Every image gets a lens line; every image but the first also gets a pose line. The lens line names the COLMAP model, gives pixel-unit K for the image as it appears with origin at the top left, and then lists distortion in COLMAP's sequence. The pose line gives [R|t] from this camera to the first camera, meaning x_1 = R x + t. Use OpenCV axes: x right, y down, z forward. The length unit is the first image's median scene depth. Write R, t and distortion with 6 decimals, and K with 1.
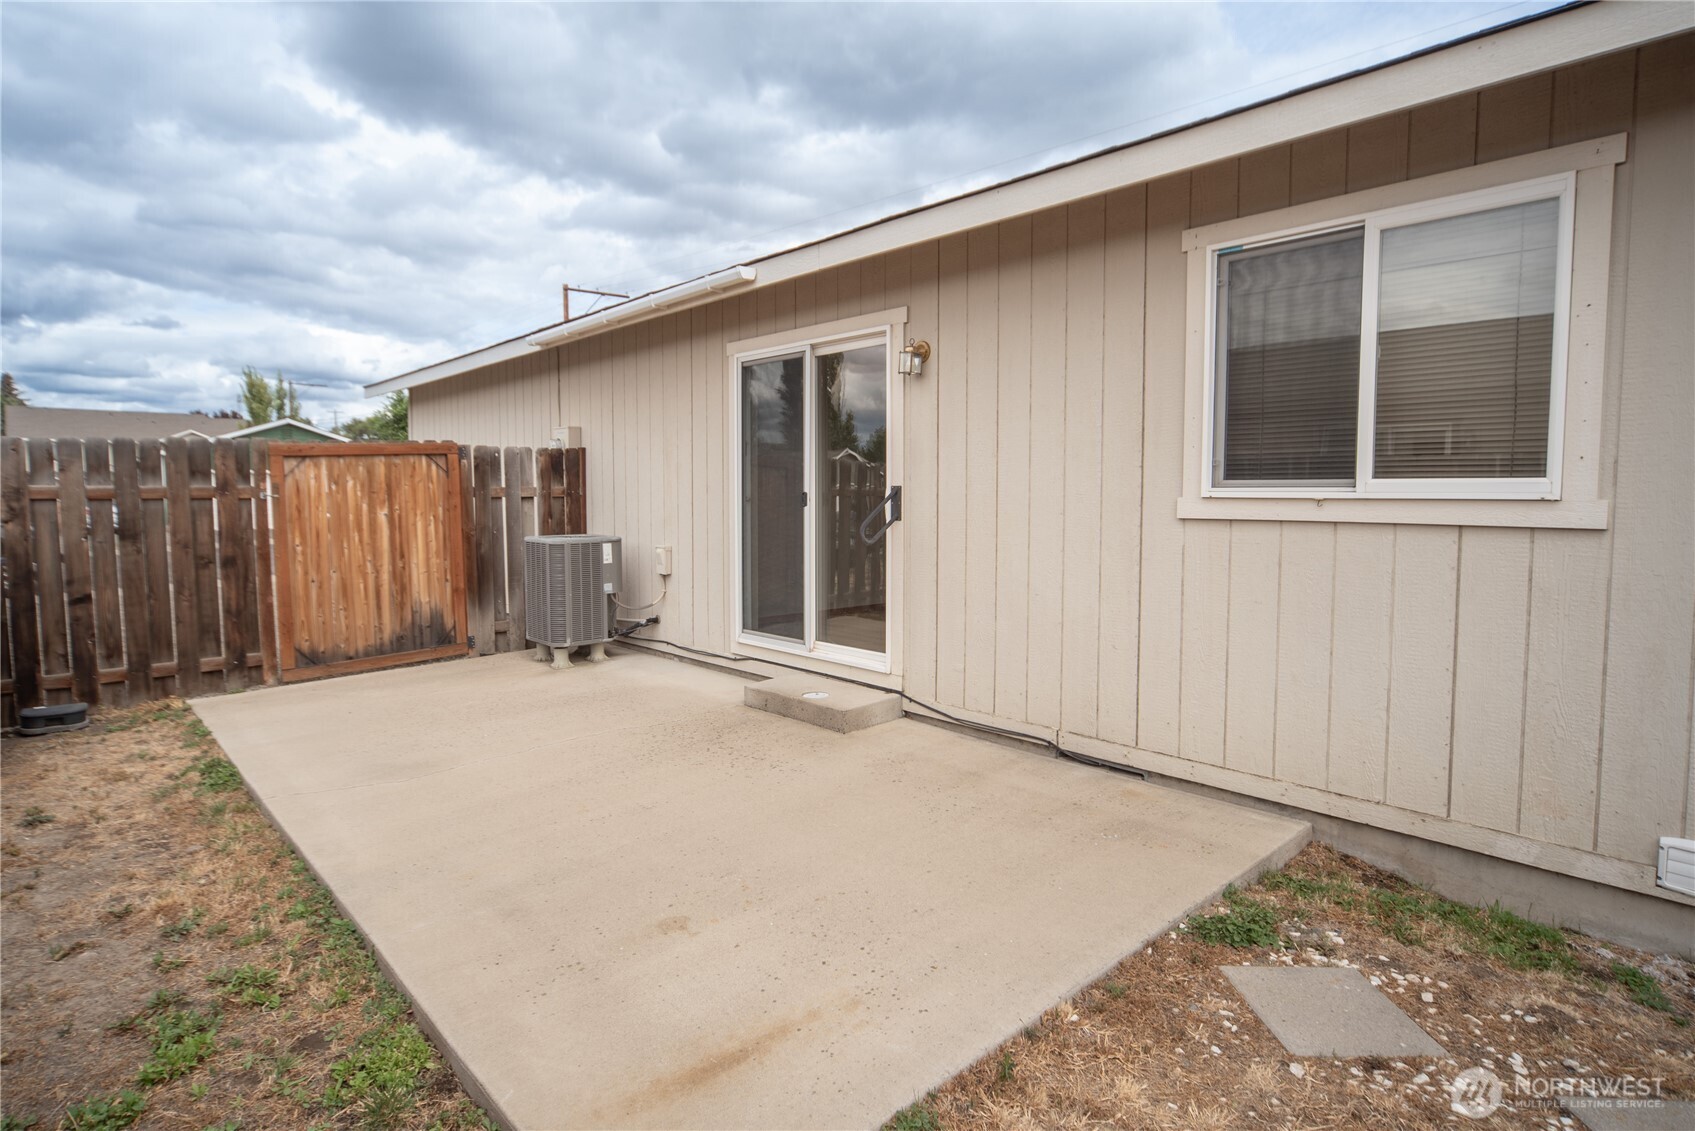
lens RADIAL K [[885.3, 0, 842.8], [0, 885.3, 561.3], [0, 0, 1]] dist [-0.006672, -0.001243]
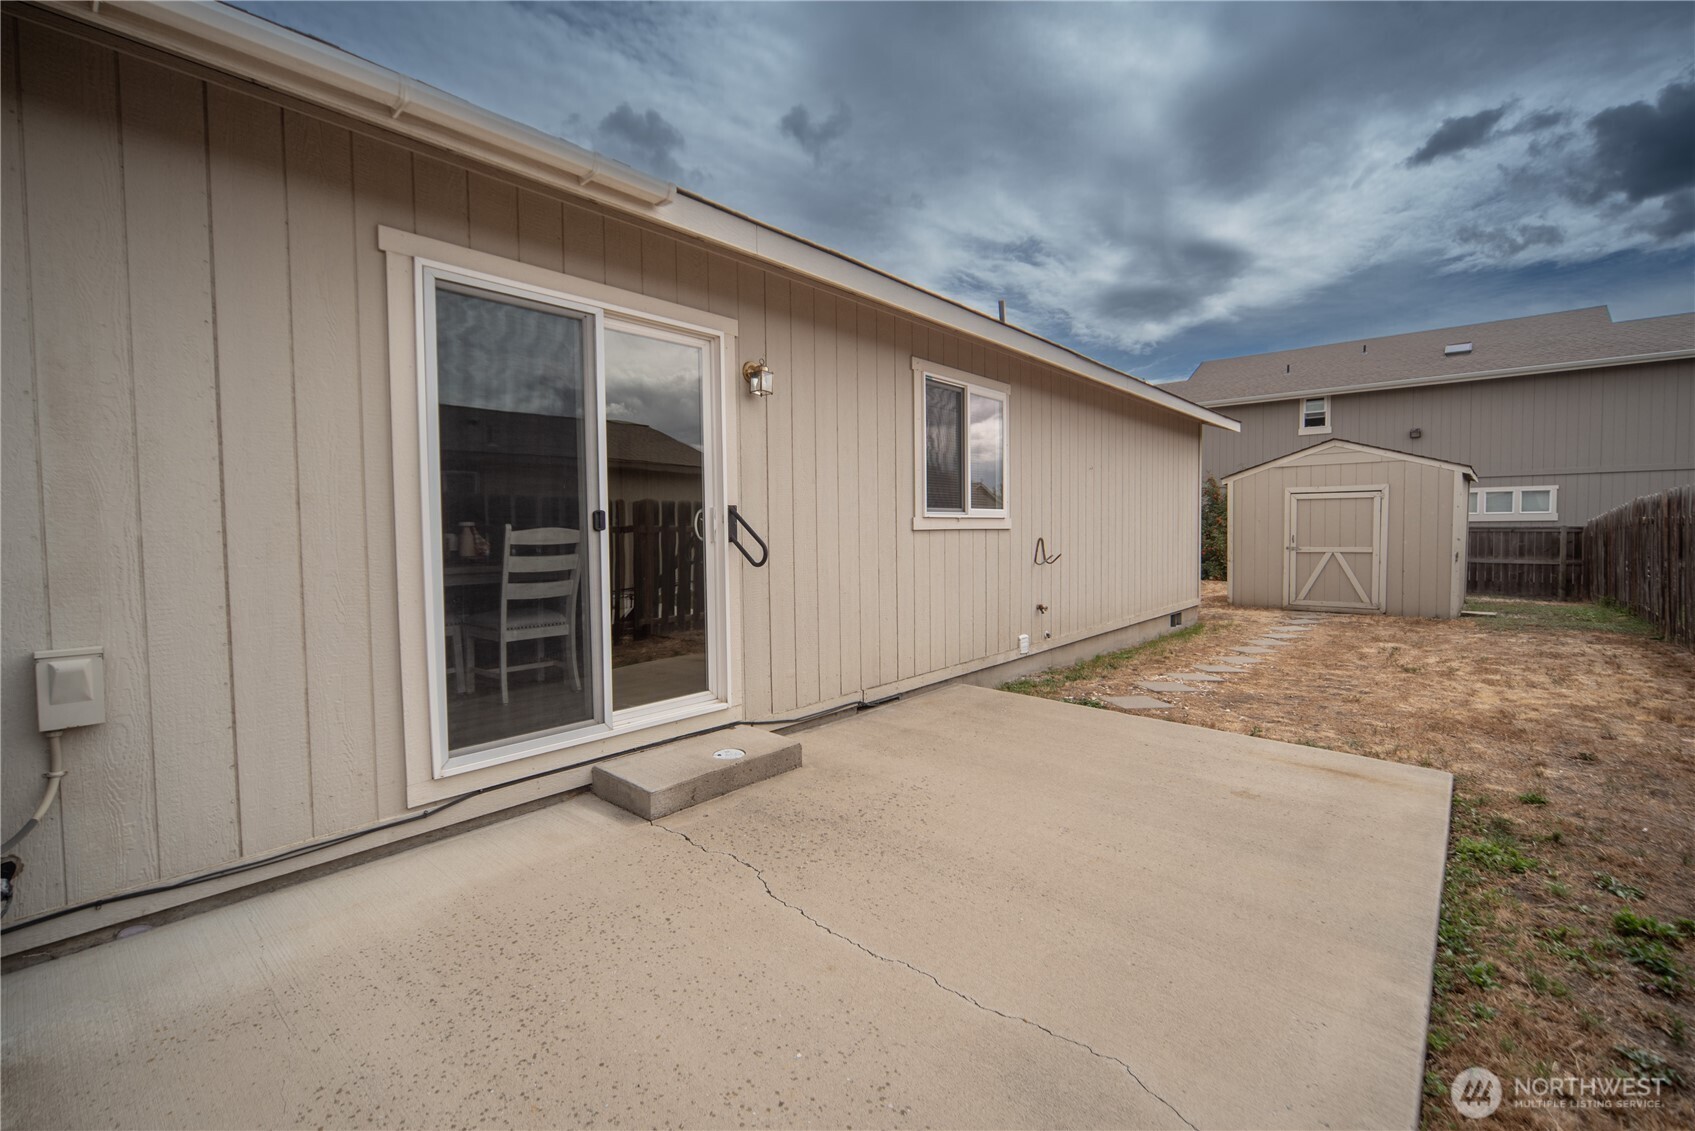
lens RADIAL K [[719.1, 0, 847.6], [0, 719.1, 553.7], [0, 0, 1]] dist [-0.010420, -0.000450]
pose [[-0.097540, -0.031365, 0.994737, -0.921500], [0.091716, 0.994967, 0.040366, -0.067719], [-0.990997, 0.095171, -0.094172, 1.228281]]
